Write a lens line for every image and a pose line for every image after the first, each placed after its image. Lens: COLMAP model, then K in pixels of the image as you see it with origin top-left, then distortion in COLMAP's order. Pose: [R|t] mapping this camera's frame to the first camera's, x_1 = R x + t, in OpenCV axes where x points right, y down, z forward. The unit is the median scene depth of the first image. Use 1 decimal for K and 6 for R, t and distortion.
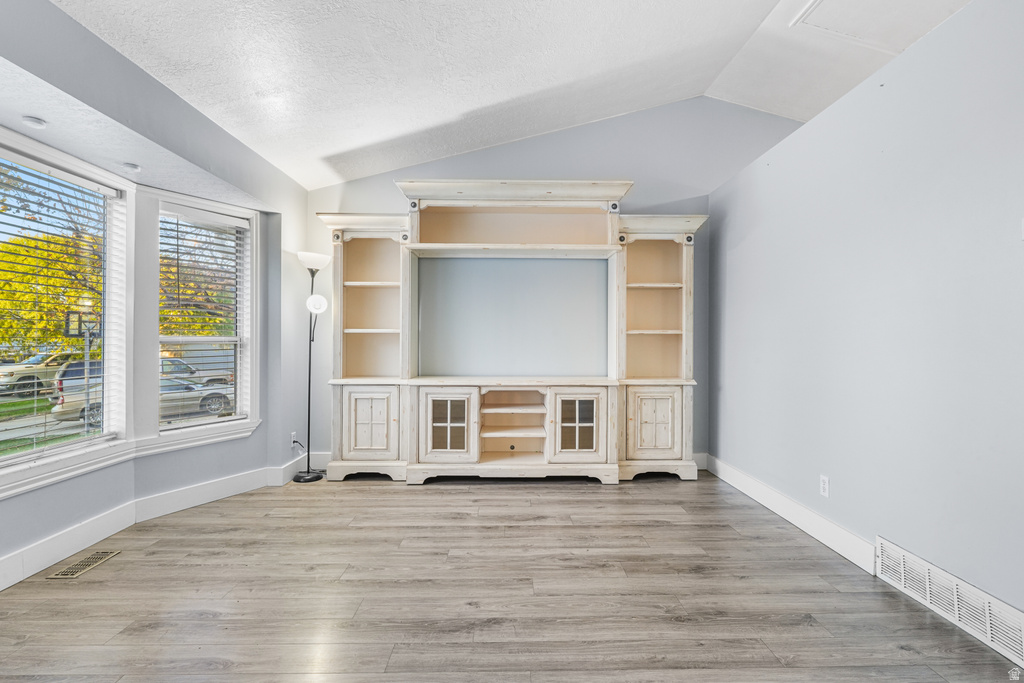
lens RADIAL K [[476.0, 0, 519.3], [0, 476.0, 338.4], [0, 0, 1]] dist [-0.003283, -0.000419]
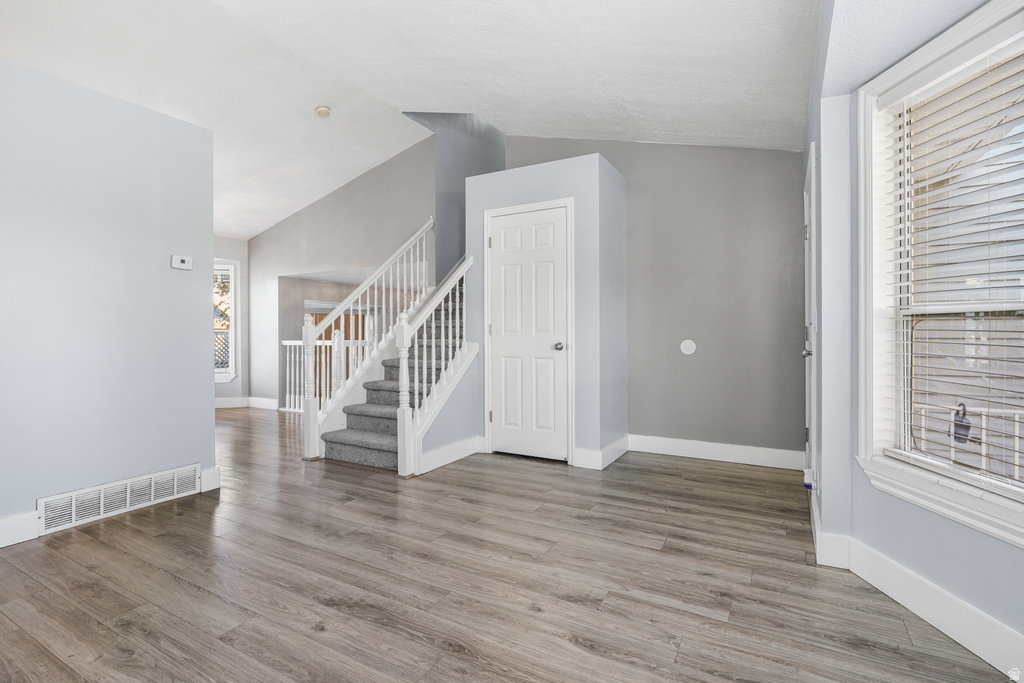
lens RADIAL K [[485.7, 0, 510.7], [0, 485.7, 336.5], [0, 0, 1]] dist [-0.002377, -0.001087]
pose [[-0.858587, -0.003256, 0.512657, -0.452398], [0.001024, 0.999967, 0.008067, 0.023183], [-0.512666, 0.007451, -0.858556, 0.858823]]
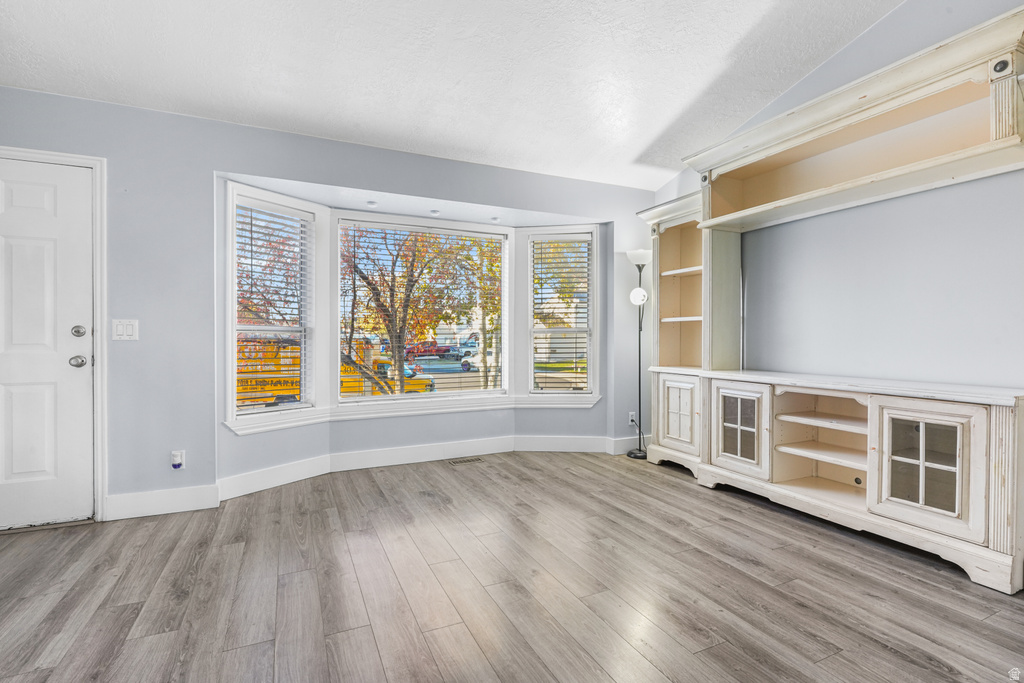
lens RADIAL K [[485.7, 0, 510.7], [0, 485.7, 336.5], [0, 0, 1]] dist [-0.002377, -0.001087]
pose [[0.399204, -0.005399, -0.916846, 0.478969], [0.005195, 0.999980, -0.003627, 0.022199], [0.916847, -0.003315, 0.399224, 0.289140]]
